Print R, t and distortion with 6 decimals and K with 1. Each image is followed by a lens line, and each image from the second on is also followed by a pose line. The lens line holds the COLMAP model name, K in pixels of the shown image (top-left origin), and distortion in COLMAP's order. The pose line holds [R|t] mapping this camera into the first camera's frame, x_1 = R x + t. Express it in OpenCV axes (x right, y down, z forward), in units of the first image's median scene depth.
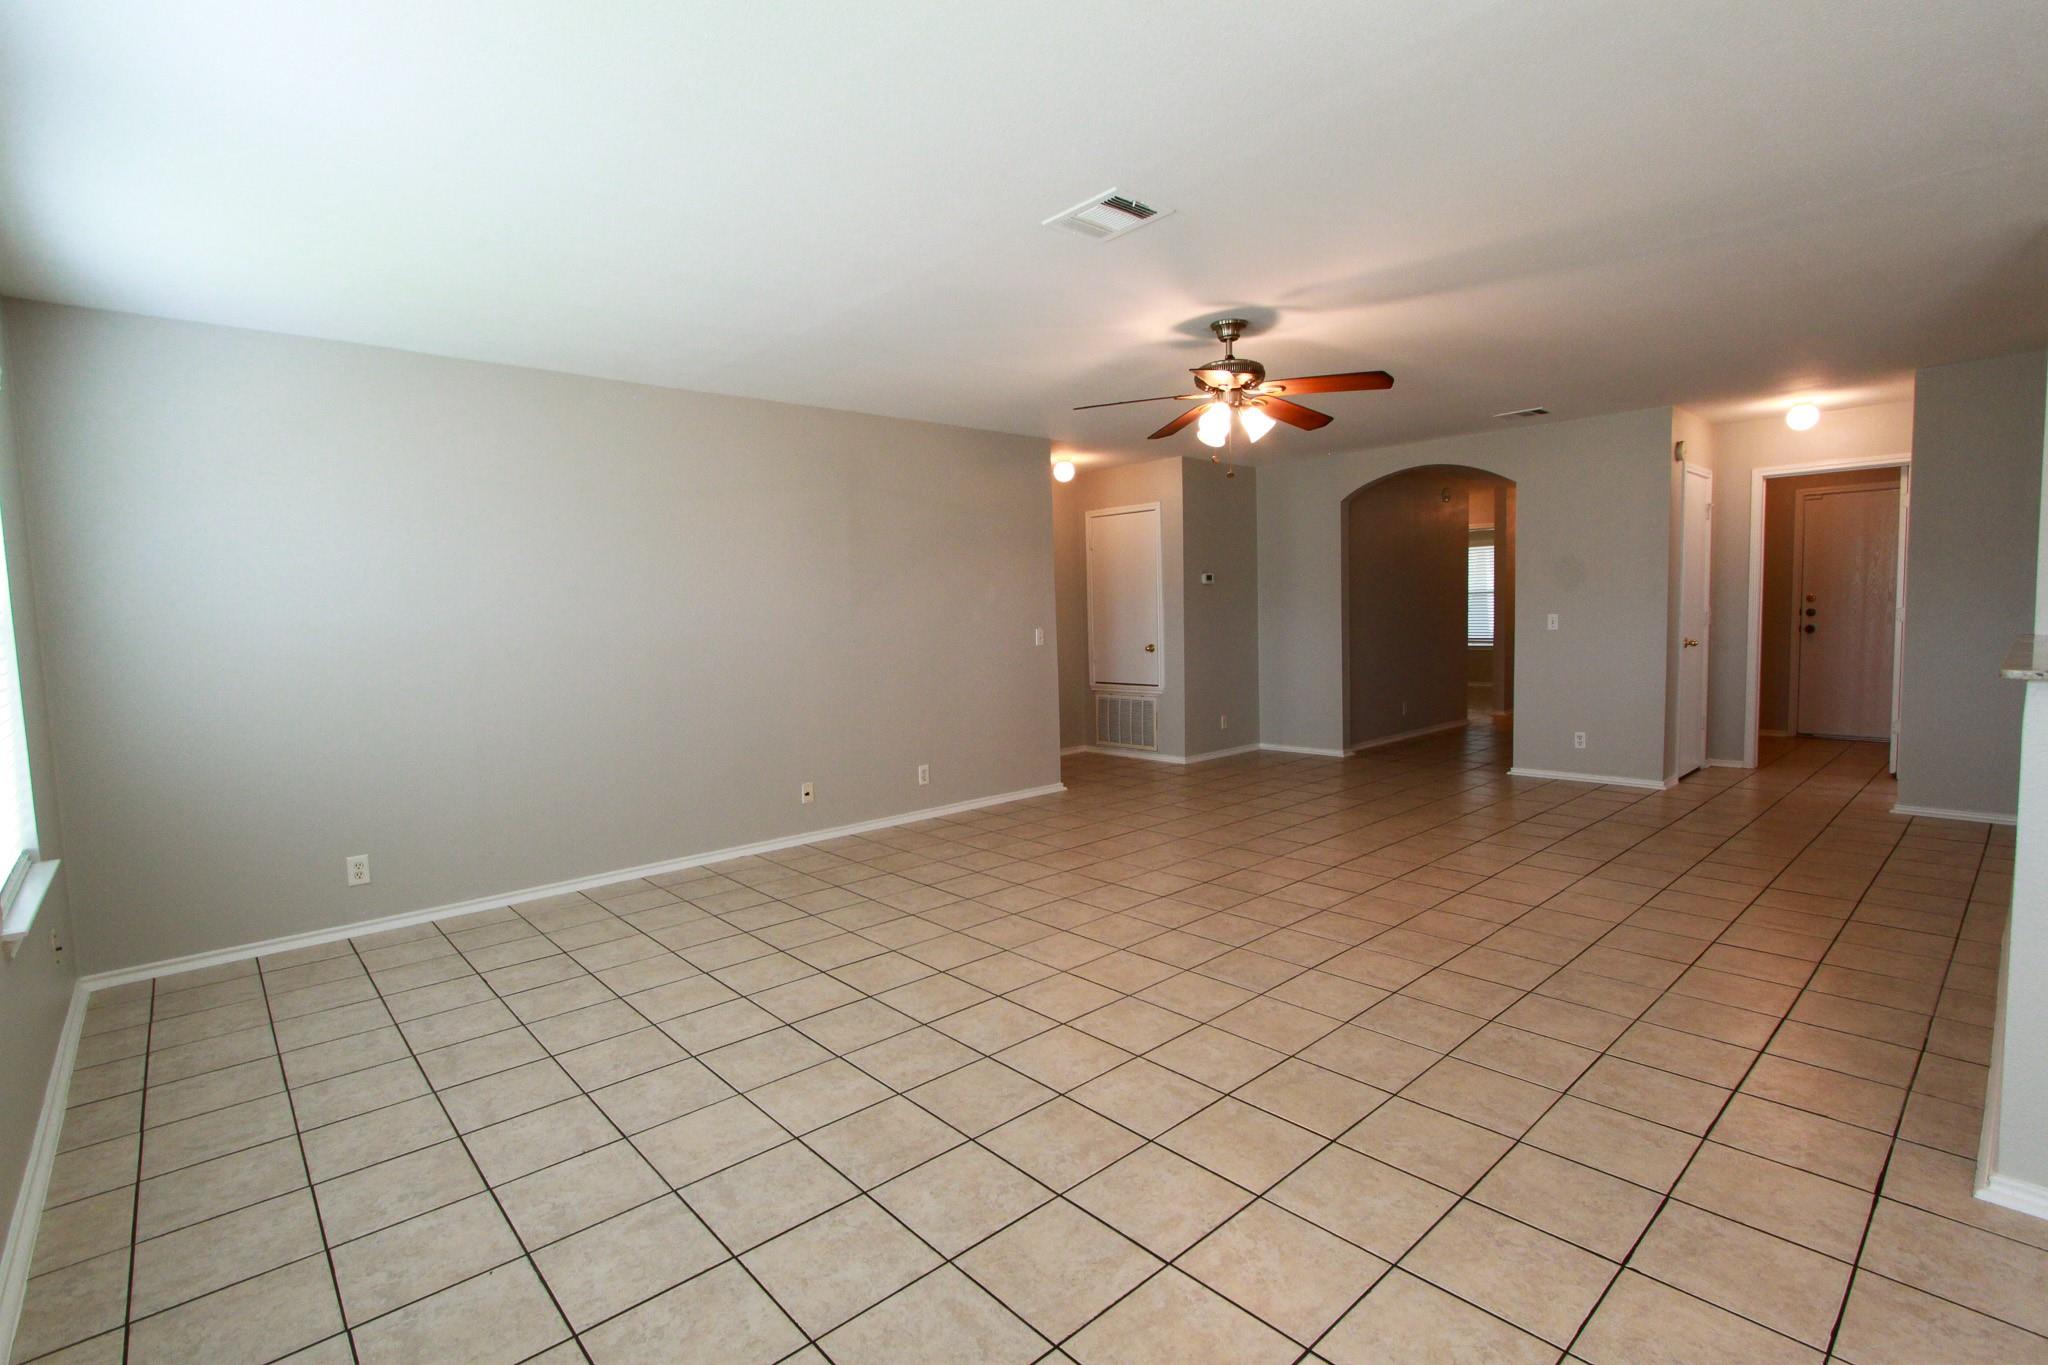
lens RADIAL K [[943.5, 0, 1014.2], [0, 943.5, 683.3], [0, 0, 1]] dist [-0.025236, 0.005597]
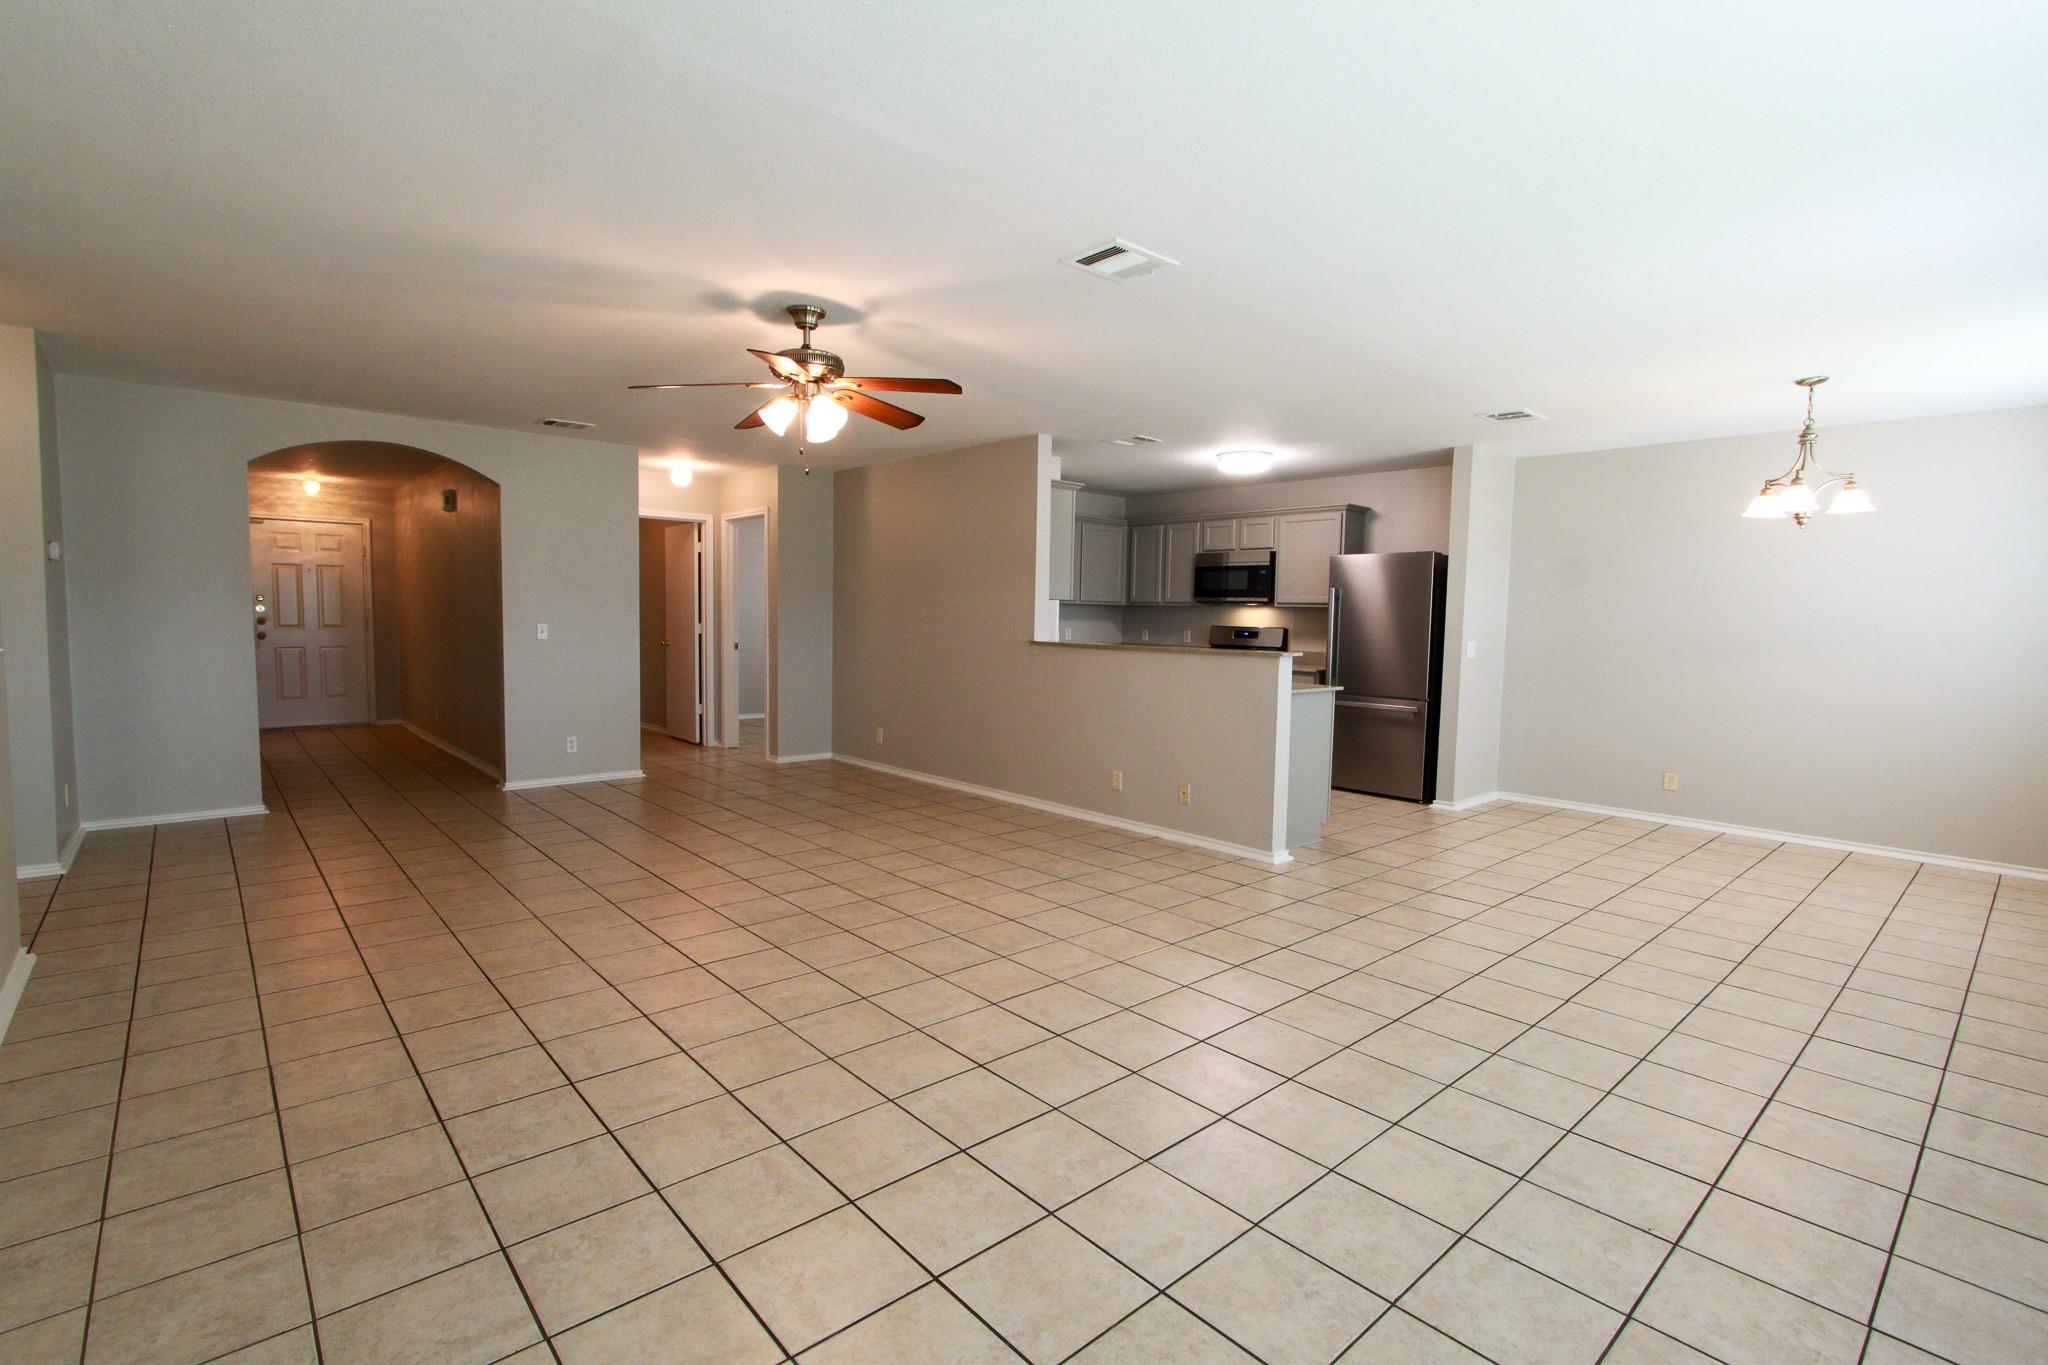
lens RADIAL K [[943.5, 0, 1014.3], [0, 943.5, 689.9], [0, 0, 1]] dist [-0.025236, 0.005597]
pose [[0.011496, -0.051551, 0.998604, -0.819217], [0.056944, 0.997083, 0.050817, -0.047077], [-0.998311, 0.056280, 0.014398, 0.905655]]
